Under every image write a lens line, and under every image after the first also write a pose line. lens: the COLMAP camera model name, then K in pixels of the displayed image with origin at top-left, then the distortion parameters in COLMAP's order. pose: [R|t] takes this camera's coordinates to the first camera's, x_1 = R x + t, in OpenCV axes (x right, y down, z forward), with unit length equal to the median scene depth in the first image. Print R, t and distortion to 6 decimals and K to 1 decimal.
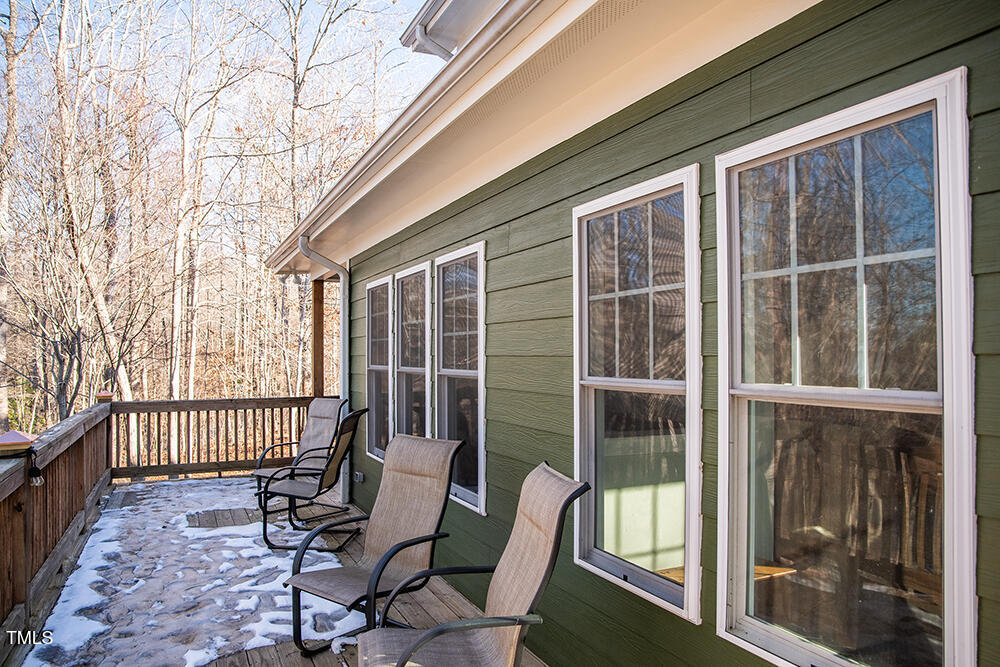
lens RADIAL K [[692.1, 0, 505.2], [0, 692.1, 336.9], [0, 0, 1]] dist [-0.107108, 0.087582]
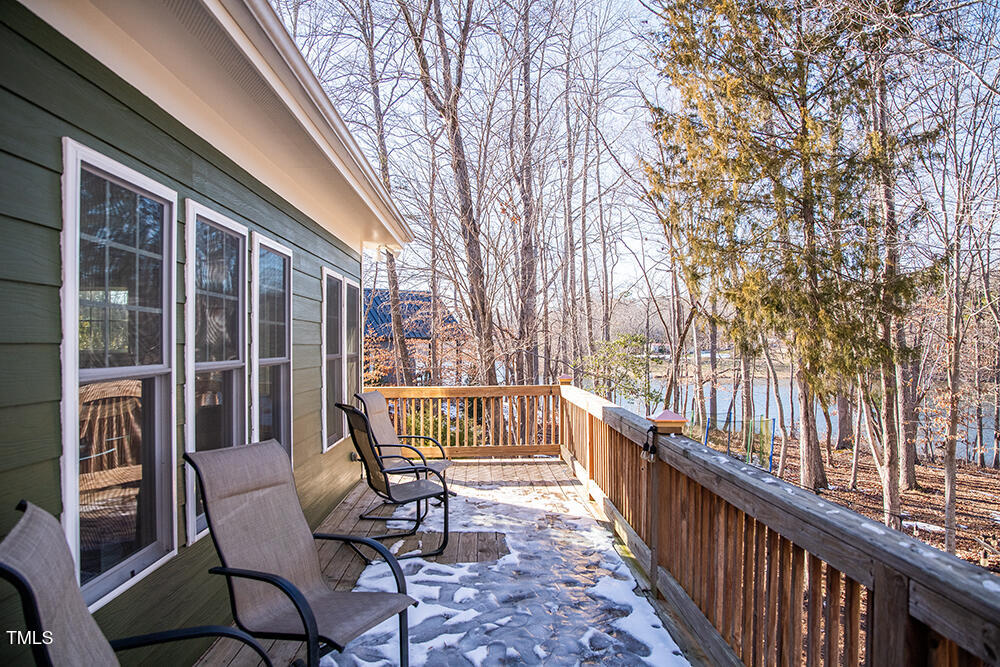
lens RADIAL K [[706.2, 0, 501.3], [0, 706.2, 338.9], [0, 0, 1]] dist [-0.110100, 0.088185]
pose [[-0.912025, -0.010716, 0.409995, -0.865010], [-0.023116, 0.999413, -0.025300, 0.053439], [-0.409483, -0.032552, -0.911737, 1.970738]]
